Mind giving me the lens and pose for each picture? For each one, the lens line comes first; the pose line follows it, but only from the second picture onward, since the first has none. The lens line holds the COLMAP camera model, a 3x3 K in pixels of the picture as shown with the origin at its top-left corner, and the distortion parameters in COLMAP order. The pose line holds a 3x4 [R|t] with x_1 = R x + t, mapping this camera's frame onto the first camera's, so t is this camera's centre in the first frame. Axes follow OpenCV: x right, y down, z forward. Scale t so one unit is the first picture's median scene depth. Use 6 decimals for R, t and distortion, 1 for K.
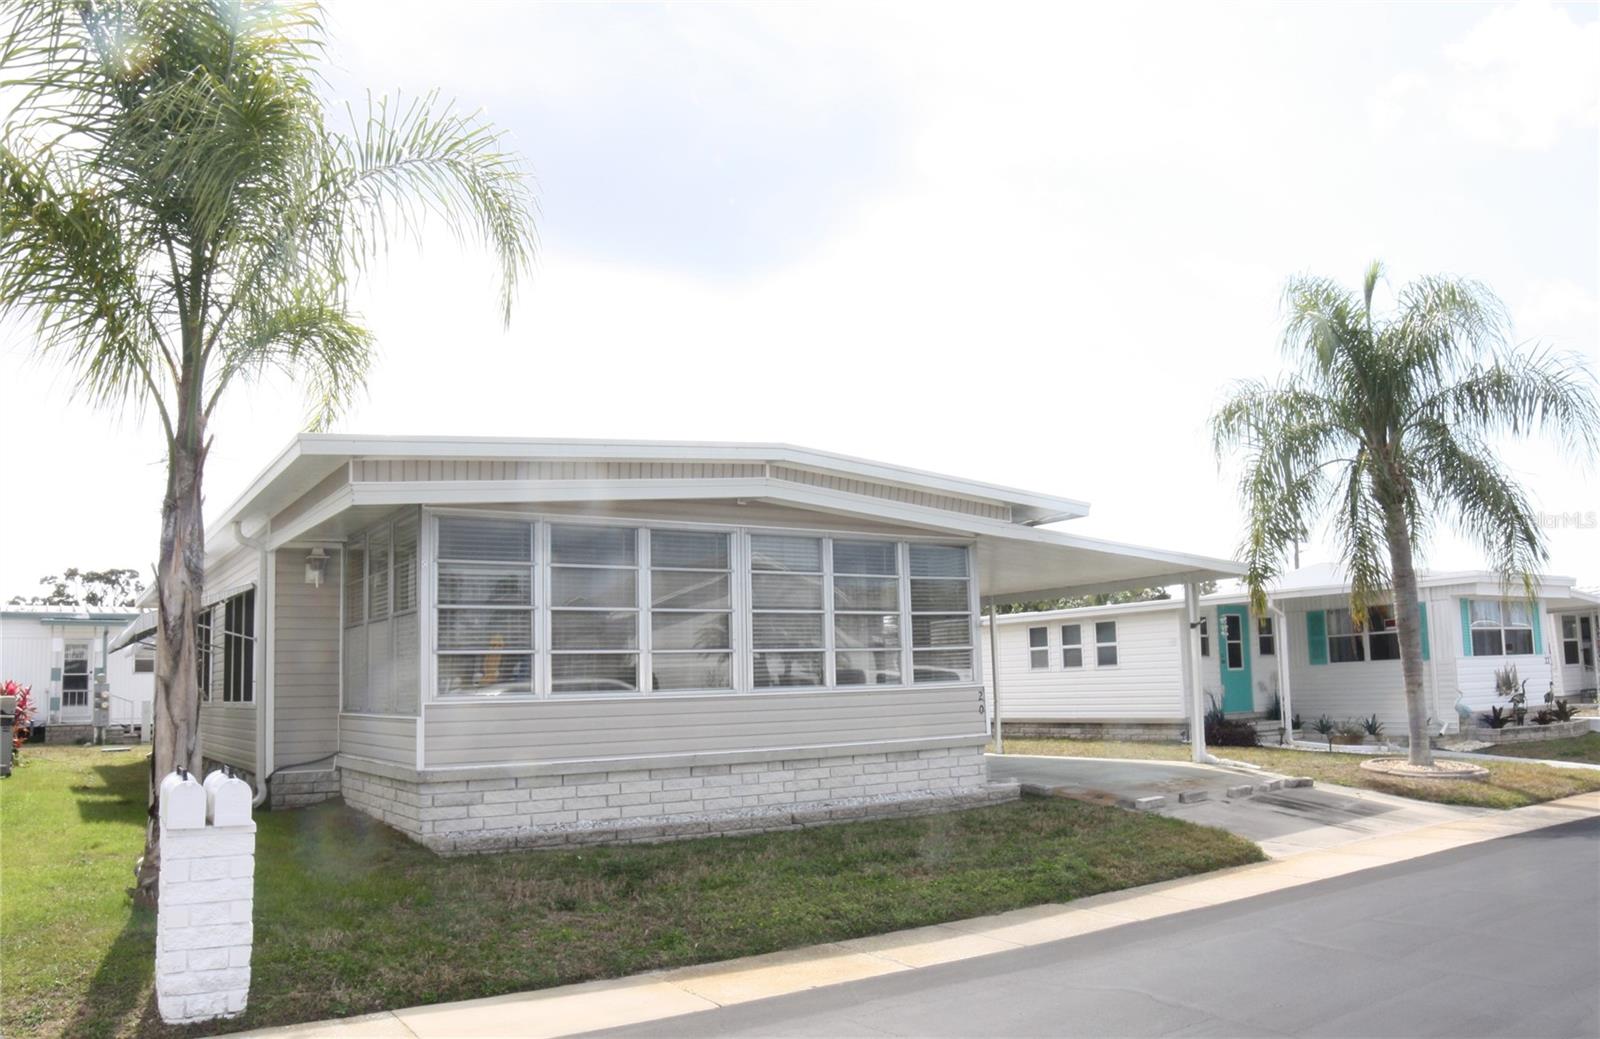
lens RADIAL K [[1166.1, 0, 811.7], [0, 1166.1, 523.0], [0, 0, 1]] dist [-0.100714, 0.022218]
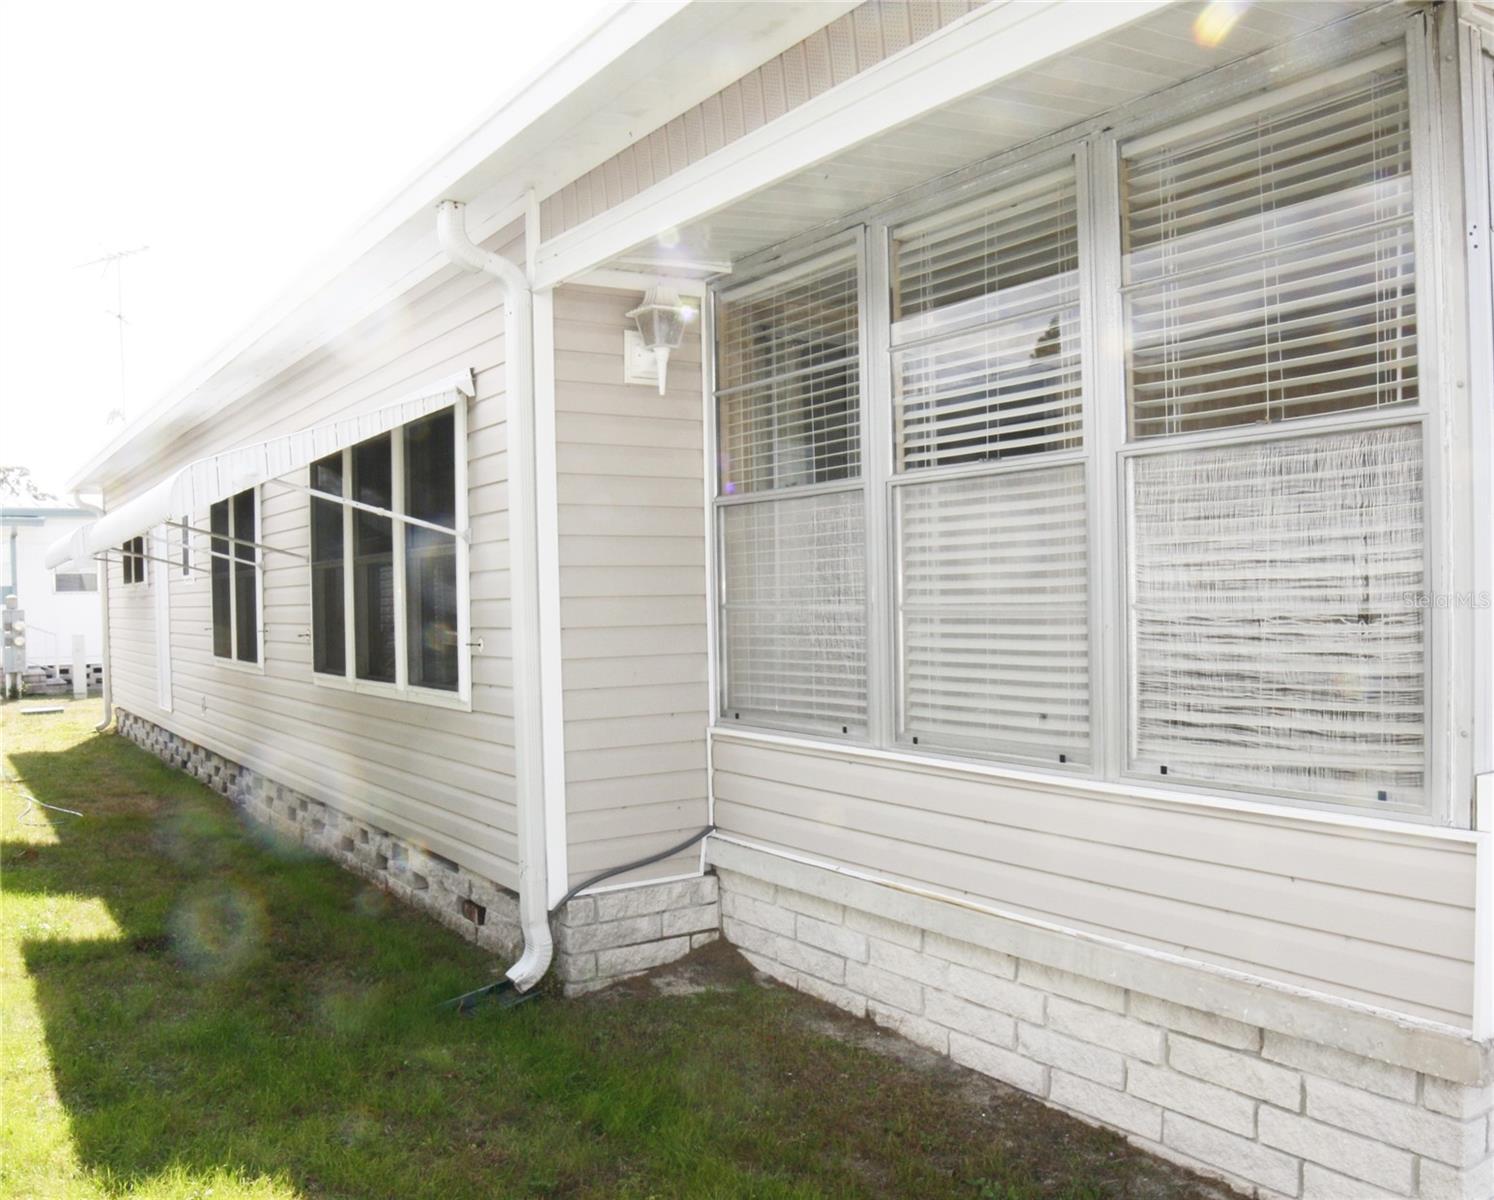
lens RADIAL K [[1258.4, 0, 733.5], [0, 1258.4, 599.7], [0, 0, 1]] dist [-0.118018, 0.035569]
pose [[0.999877, 0.013300, -0.008349, -0.413058], [-0.012022, 0.990371, 0.137913, 0.067223], [0.010103, -0.137796, 0.990409, 0.604020]]
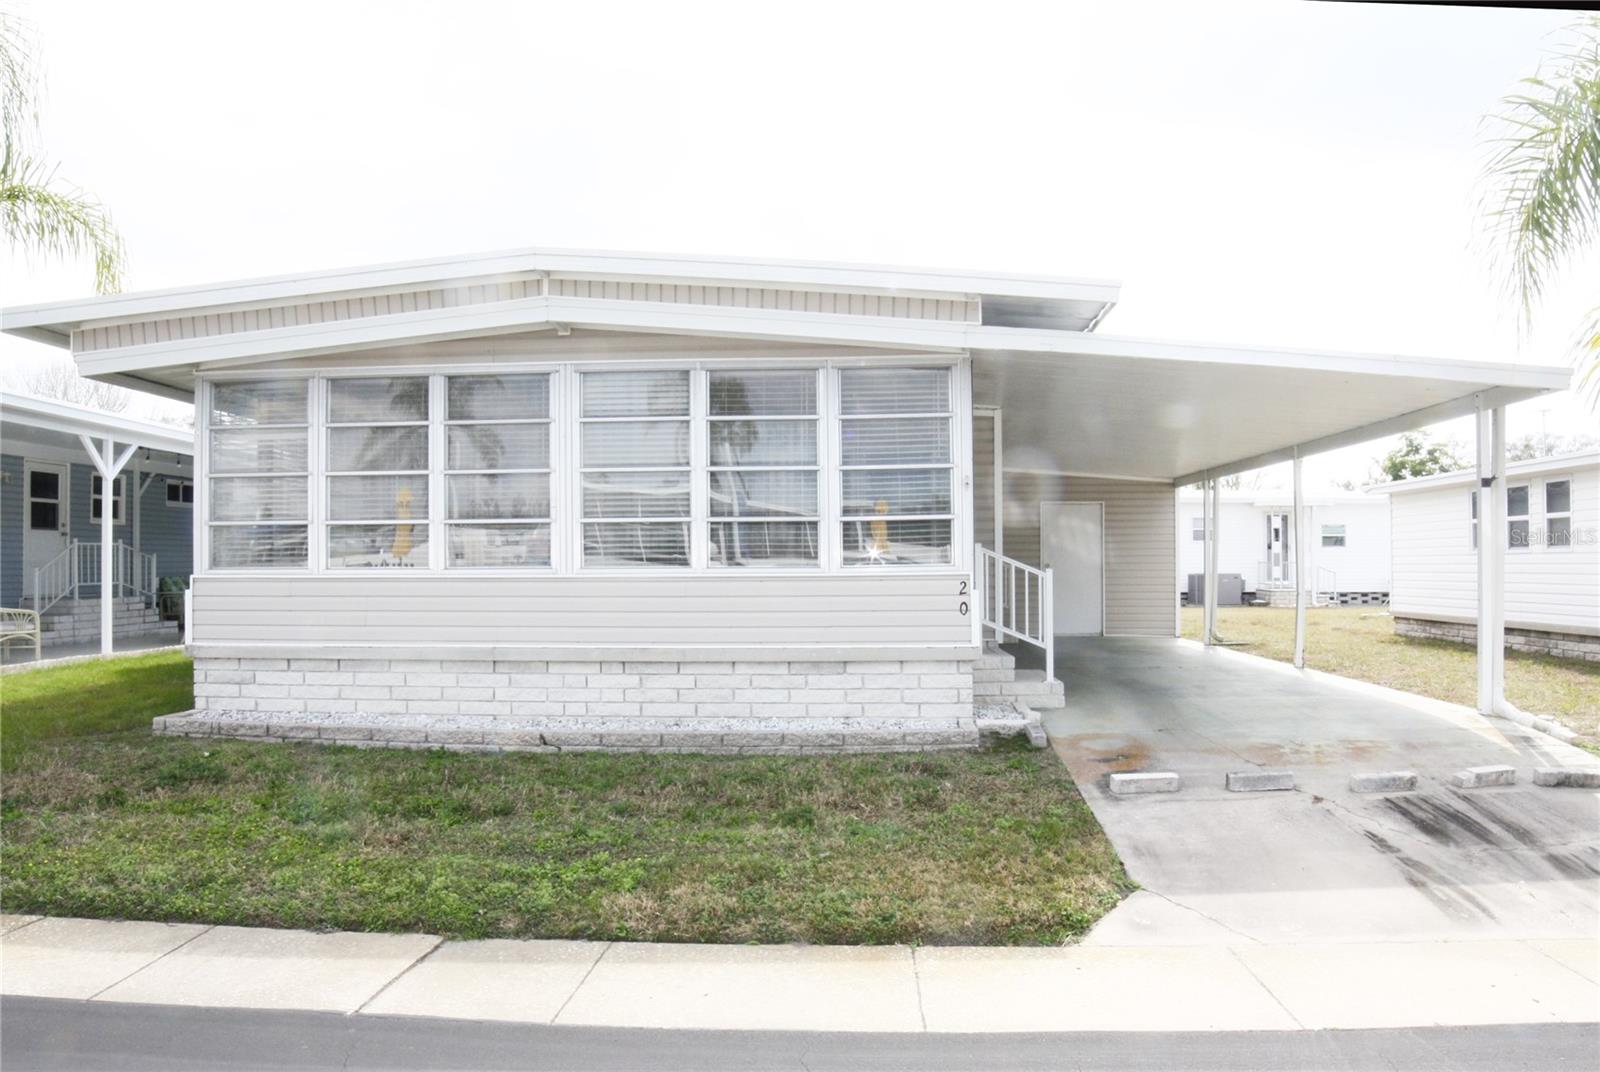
lens RADIAL K [[1080.0, 0, 808.1], [0, 1080.0, 531.4], [0, 0, 1]] dist [-0.076266, 0.006061]
pose [[0.799160, 0.007516, -0.601071, 0.496992], [0.063649, 0.993243, 0.097045, 0.054610], [0.597739, -0.115812, 0.793282, 0.501116]]
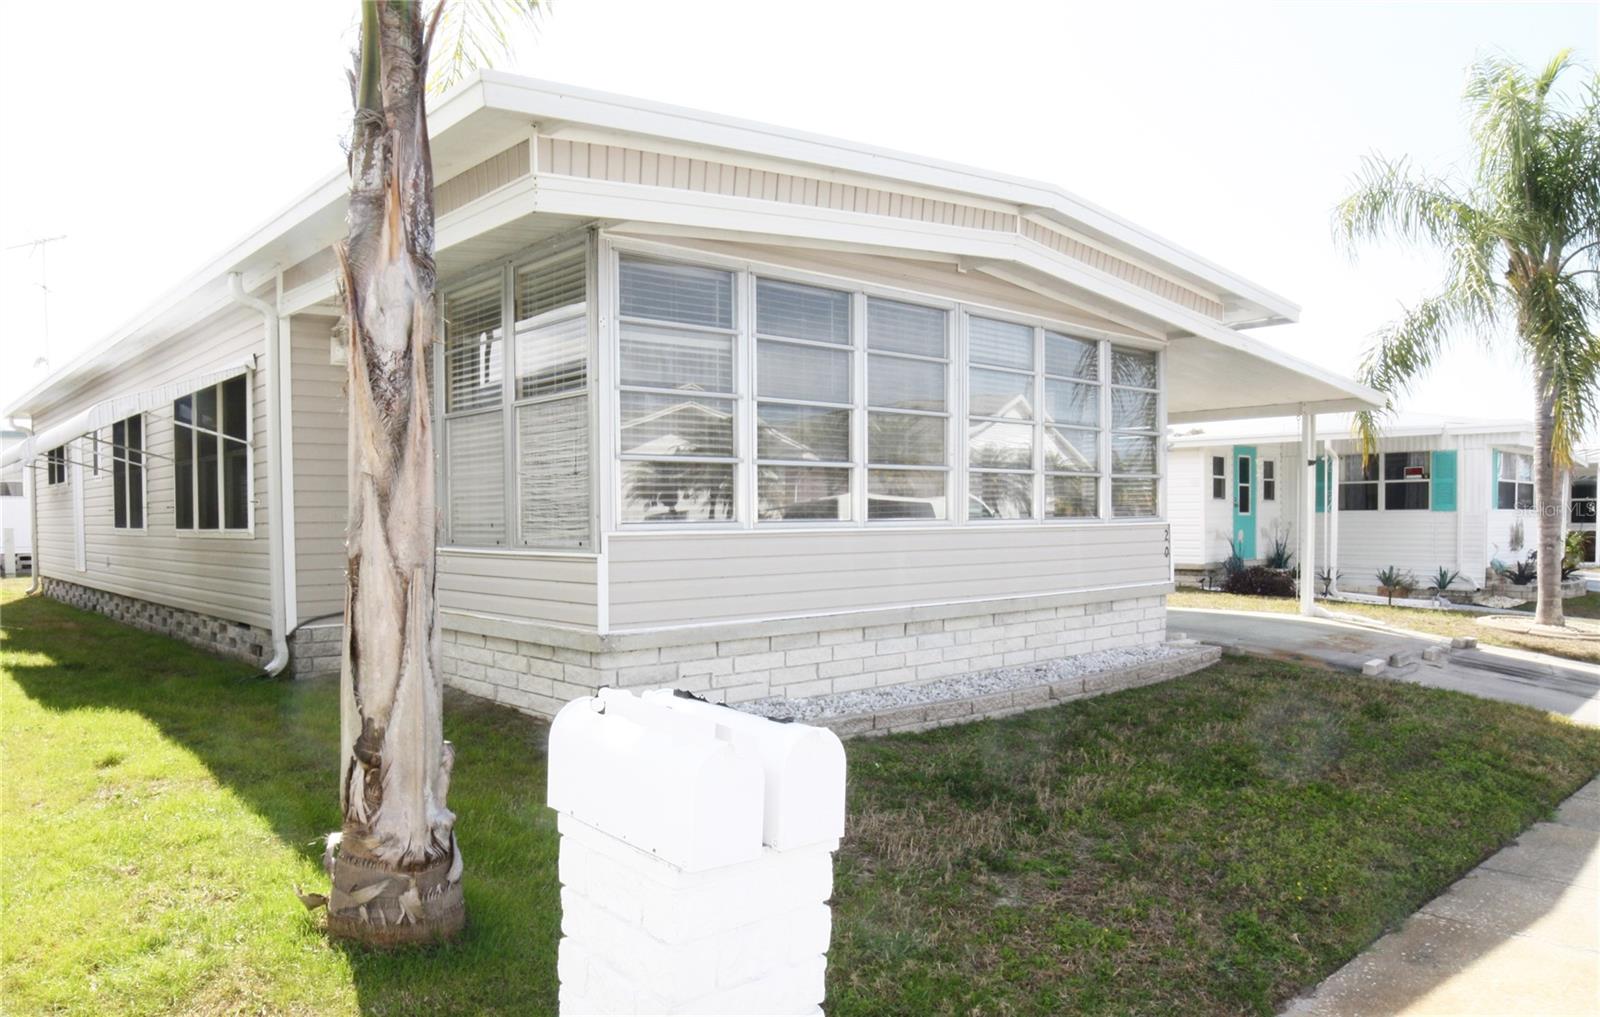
lens RADIAL K [[1094.2, 0, 700.1], [0, 1094.2, 539.2], [0, 0, 1]] dist [-0.088545, 0.007105]
pose [[0.995753, 0.019180, 0.090048, -0.278570], [-0.032862, 0.987676, 0.153025, 0.050538], [-0.086003, -0.155334, 0.984111, 0.307755]]
